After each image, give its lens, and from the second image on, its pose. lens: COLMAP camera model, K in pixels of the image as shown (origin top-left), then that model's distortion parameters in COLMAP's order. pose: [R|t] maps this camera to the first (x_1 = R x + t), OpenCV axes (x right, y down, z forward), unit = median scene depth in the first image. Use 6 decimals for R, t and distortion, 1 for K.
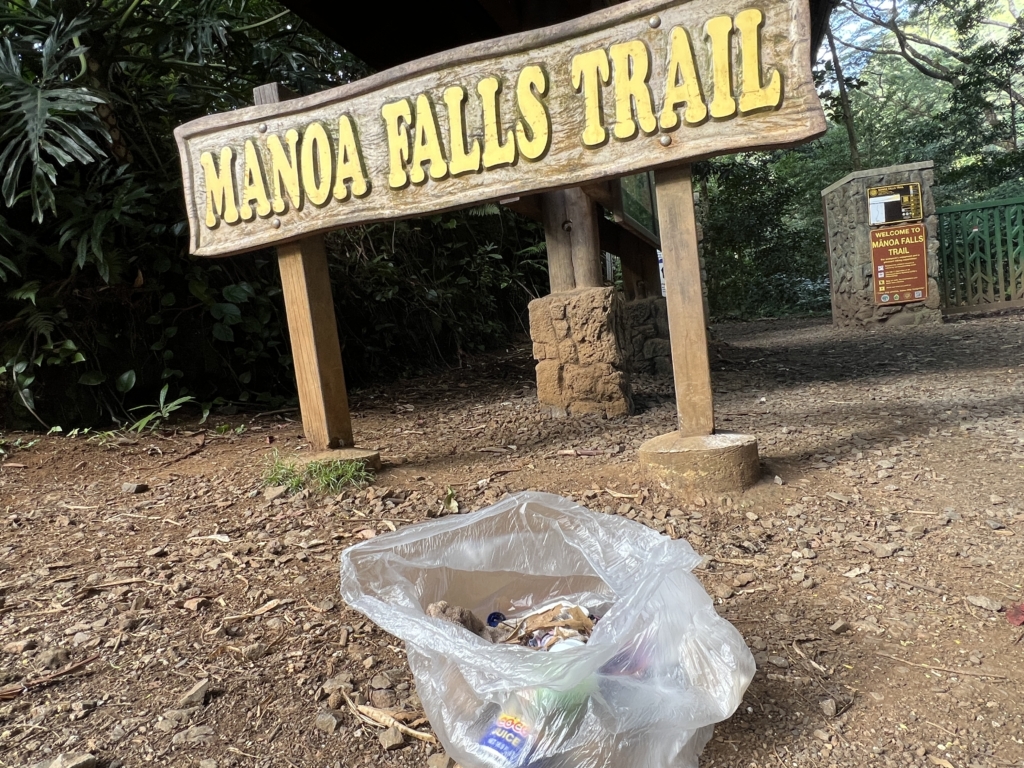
lens RADIAL K [[627.4, 0, 512.0], [0, 627.4, 384.0], [0, 0, 1]] dist [-0.006620, 0.028421]
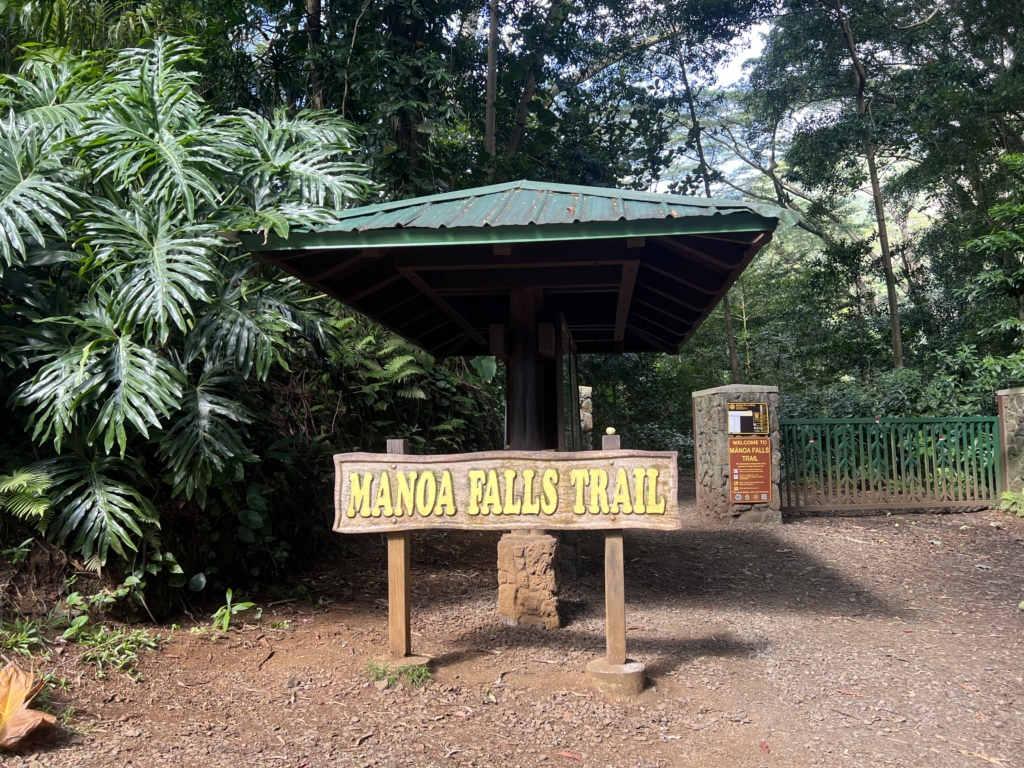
lens RADIAL K [[785.6, 0, 512.0], [0, 785.6, 384.0], [0, 0, 1]] dist [0.104348, -0.006888]
pose [[0.967949, 0.116726, 0.222371, -0.631731], [-0.084679, 0.985267, -0.148586, -0.353824], [-0.236439, 0.124993, 0.963573, -1.335606]]
